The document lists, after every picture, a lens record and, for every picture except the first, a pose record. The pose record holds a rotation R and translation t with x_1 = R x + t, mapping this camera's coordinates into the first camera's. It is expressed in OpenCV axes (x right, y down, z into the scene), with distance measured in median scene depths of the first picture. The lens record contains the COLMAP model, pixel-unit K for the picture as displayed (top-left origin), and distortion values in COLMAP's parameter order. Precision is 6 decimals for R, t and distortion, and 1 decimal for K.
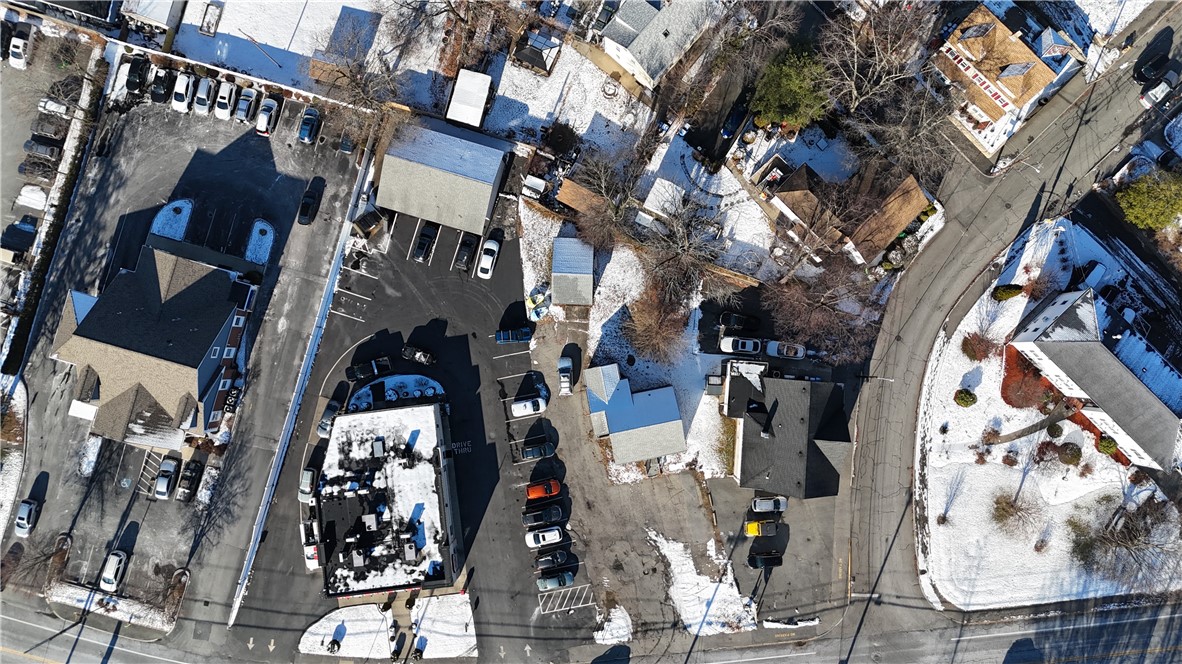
lens RADIAL K [[865.3, 0, 589.5], [0, 865.3, 338.1], [0, 0, 1]] dist [0.074346, -0.064580]
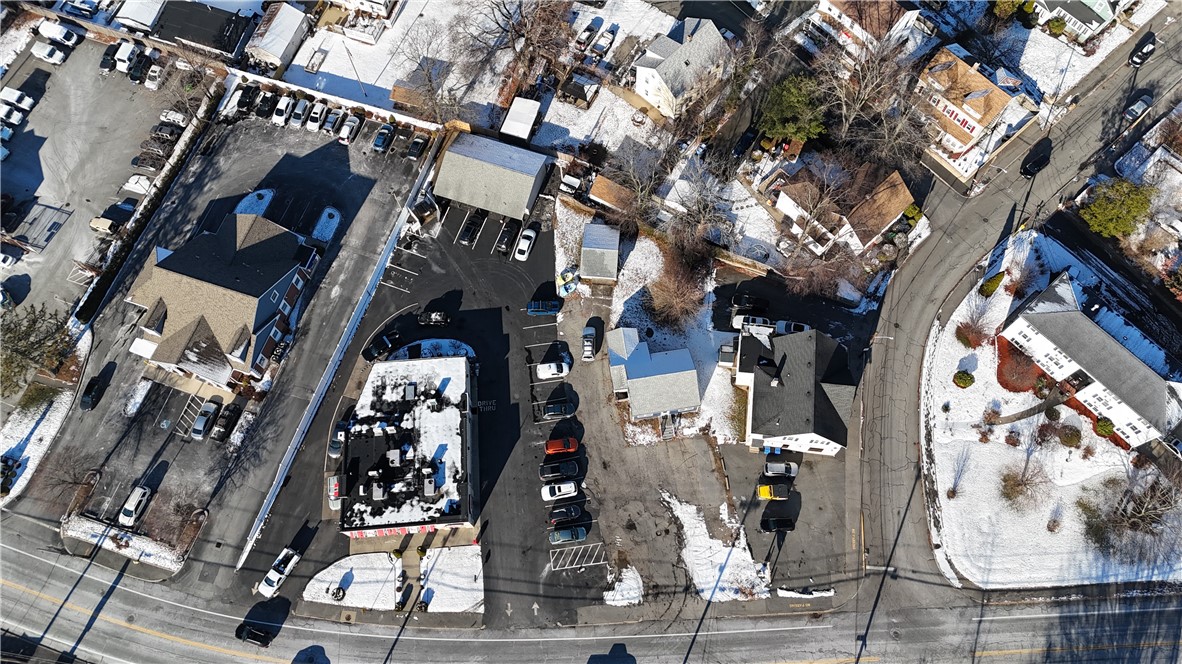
lens RADIAL K [[865.3, 0, 589.5], [0, 865.3, 338.1], [0, 0, 1]] dist [0.074346, -0.064580]
pose [[0.998636, 0.047864, -0.020853, -0.004545], [-0.052102, 0.939271, -0.339198, 0.402518], [0.003351, 0.339822, 0.940484, -0.017829]]
